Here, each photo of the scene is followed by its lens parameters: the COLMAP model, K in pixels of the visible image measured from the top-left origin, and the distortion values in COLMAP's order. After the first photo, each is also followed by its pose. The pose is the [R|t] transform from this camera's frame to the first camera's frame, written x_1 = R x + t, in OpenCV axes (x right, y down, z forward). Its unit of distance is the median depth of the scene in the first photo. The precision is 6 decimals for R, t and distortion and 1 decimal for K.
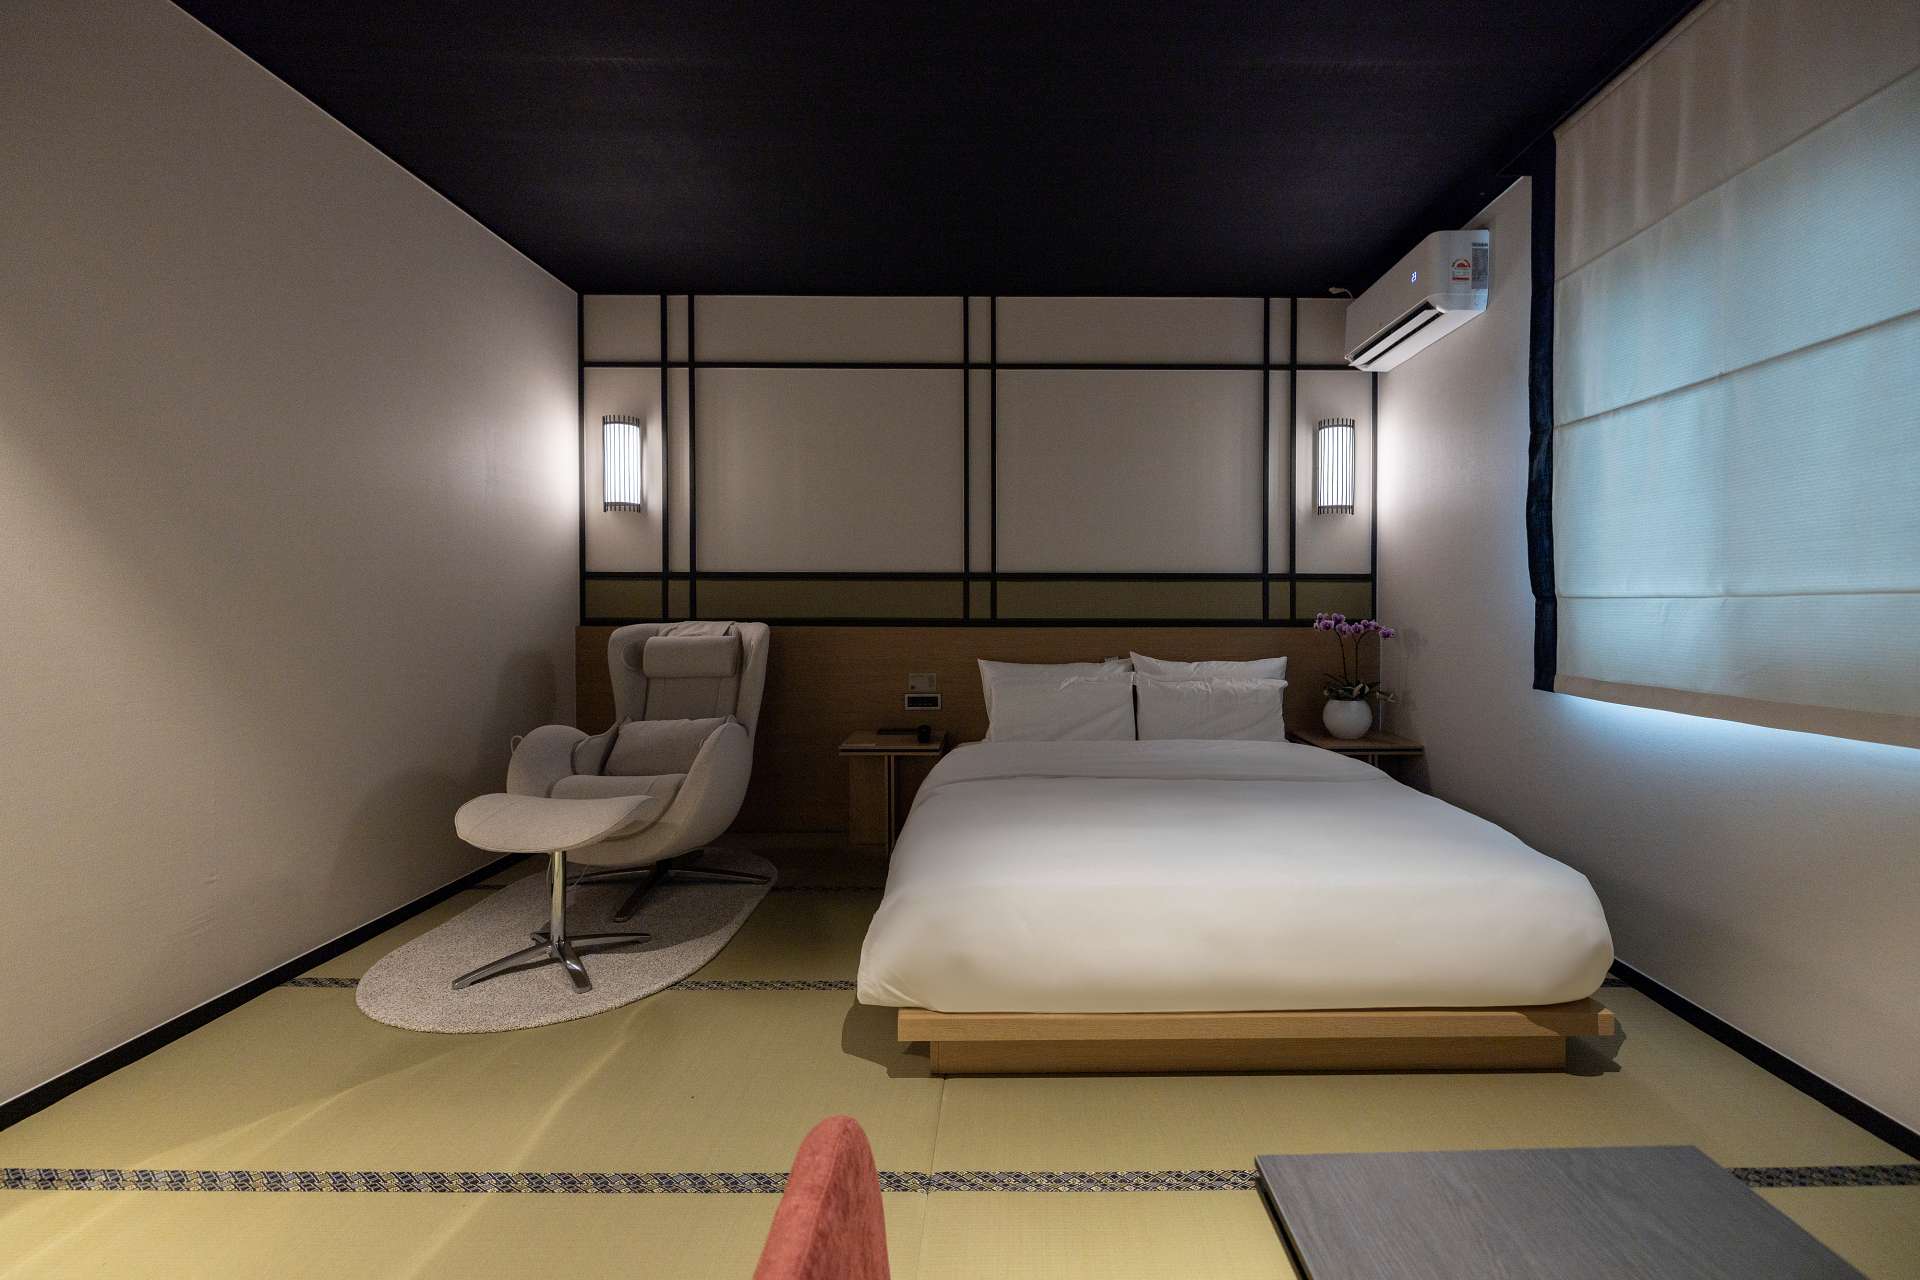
lens RADIAL K [[835.6, 0, 1056.8], [0, 835.6, 615.0], [0, 0, 1]] dist [-0.000390, -0.000206]
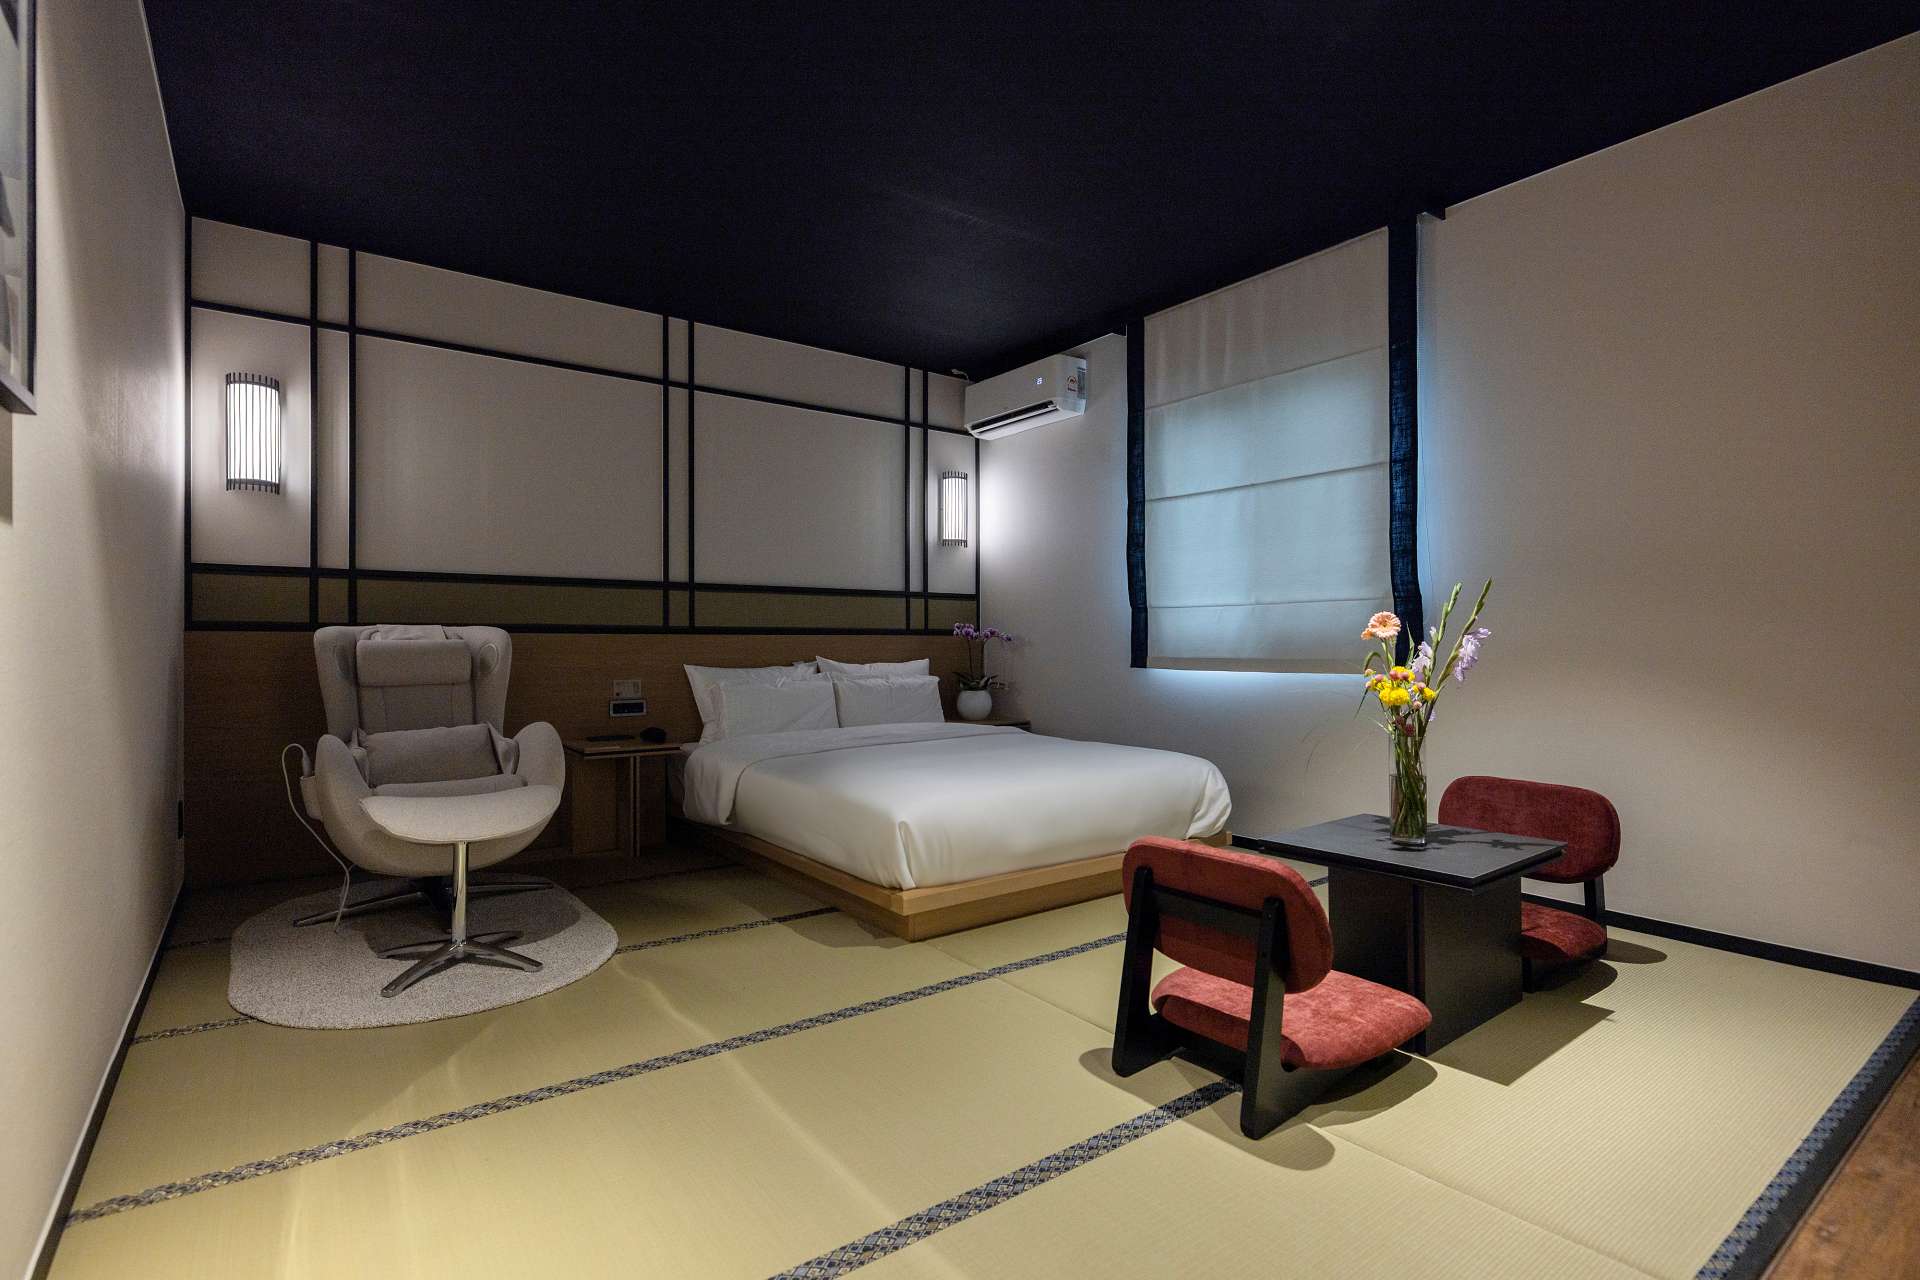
lens RADIAL K [[928.1, 0, 960.0], [0, 928.1, 640.0], [0, 0, 1]] dist [-0.002430, -0.000256]
pose [[0.804339, -0.000470, 0.594170, -0.517639], [0.010711, 0.999849, -0.013710, 0.042562], [-0.594074, 0.017392, 0.804223, -0.141673]]
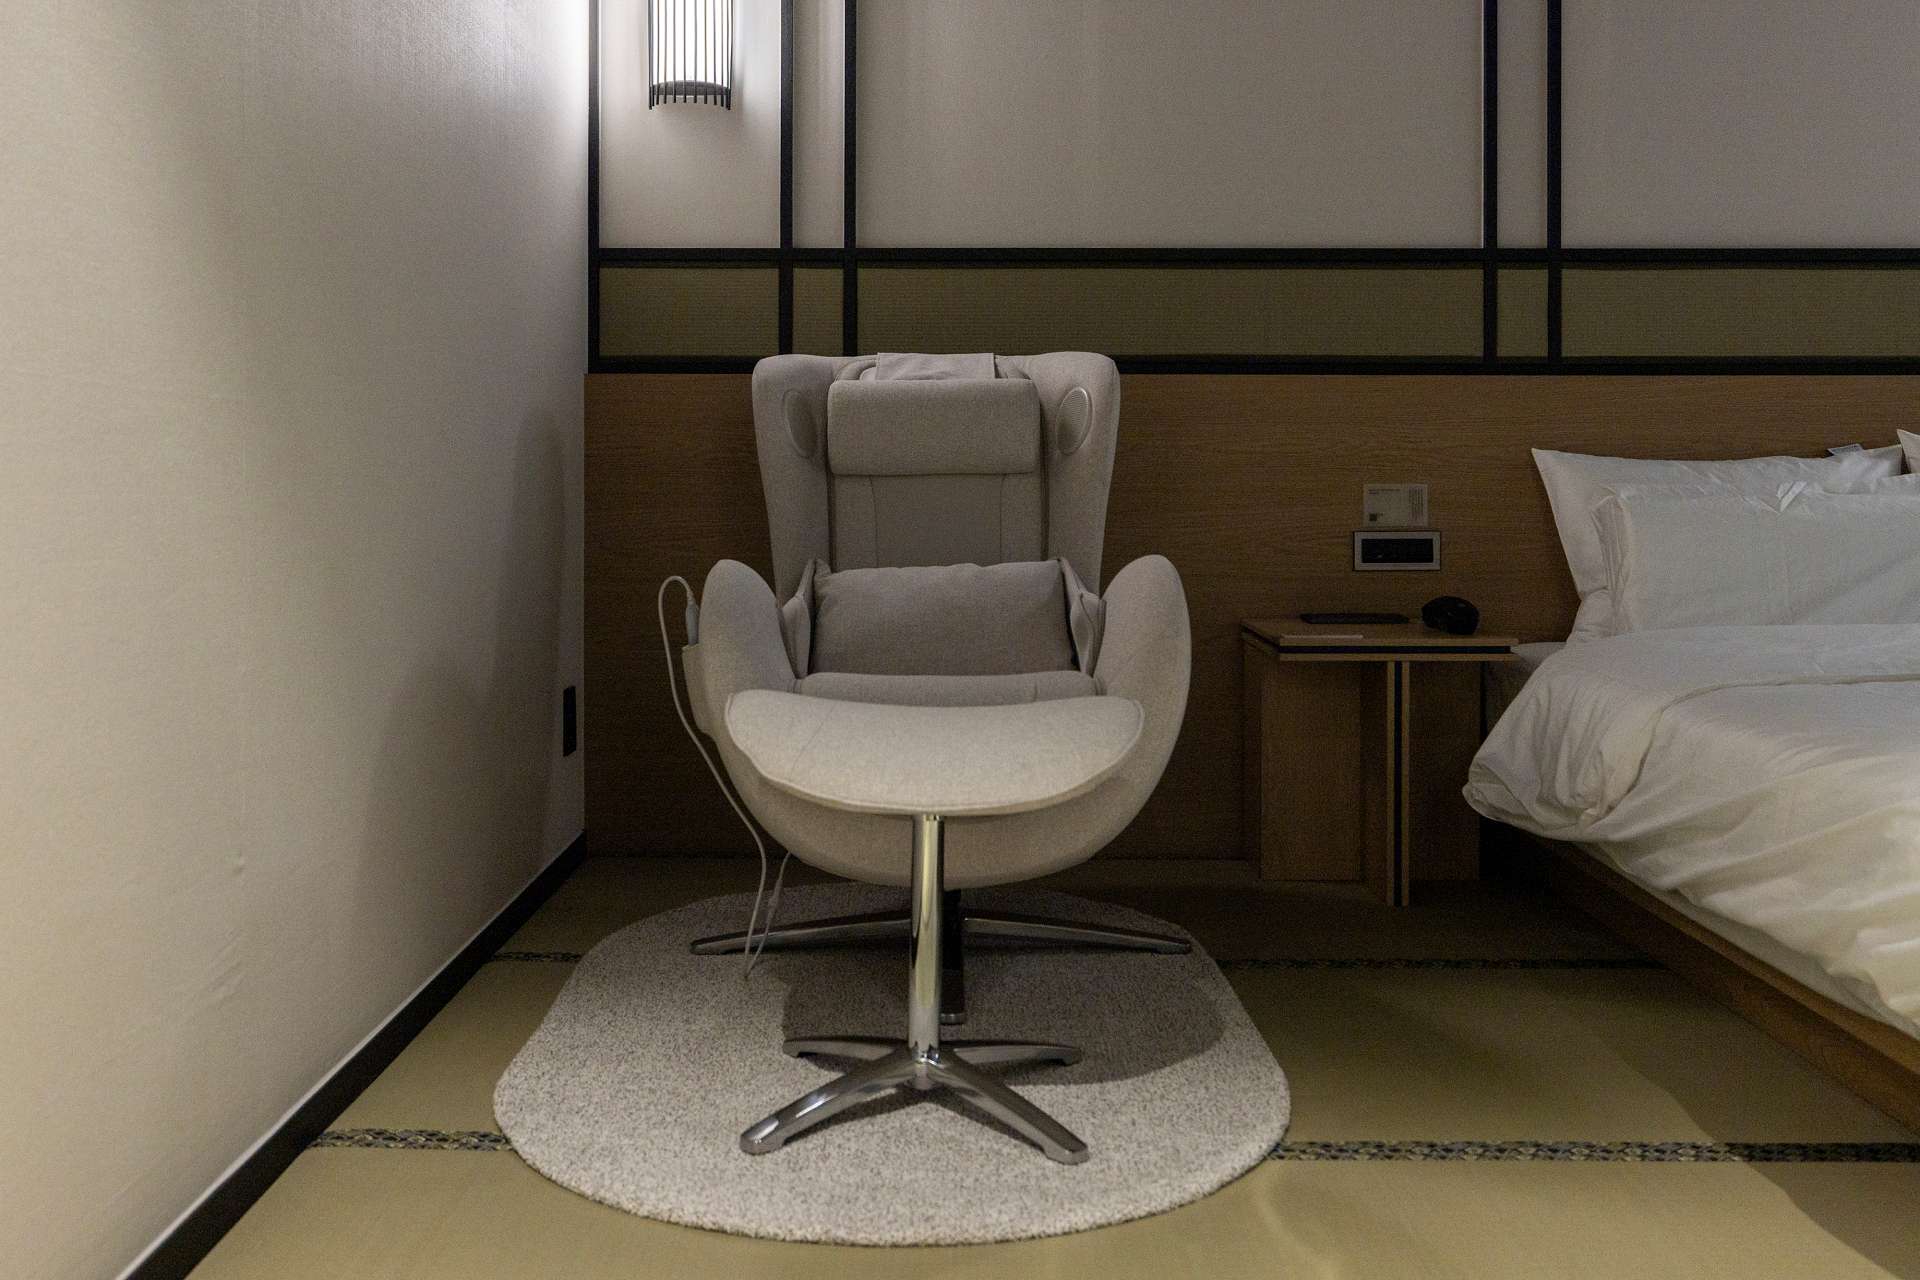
lens RADIAL K [[1827.8, 0, 955.6], [0, 1827.8, 491.0], [0, 0, 1]] dist [0.006880, -0.003709]
pose [[0.999939, -0.001811, -0.010874, -0.385331], [0.001672, 0.999918, -0.012721, 0.087323], [0.010896, 0.012702, 0.999860, 0.071736]]
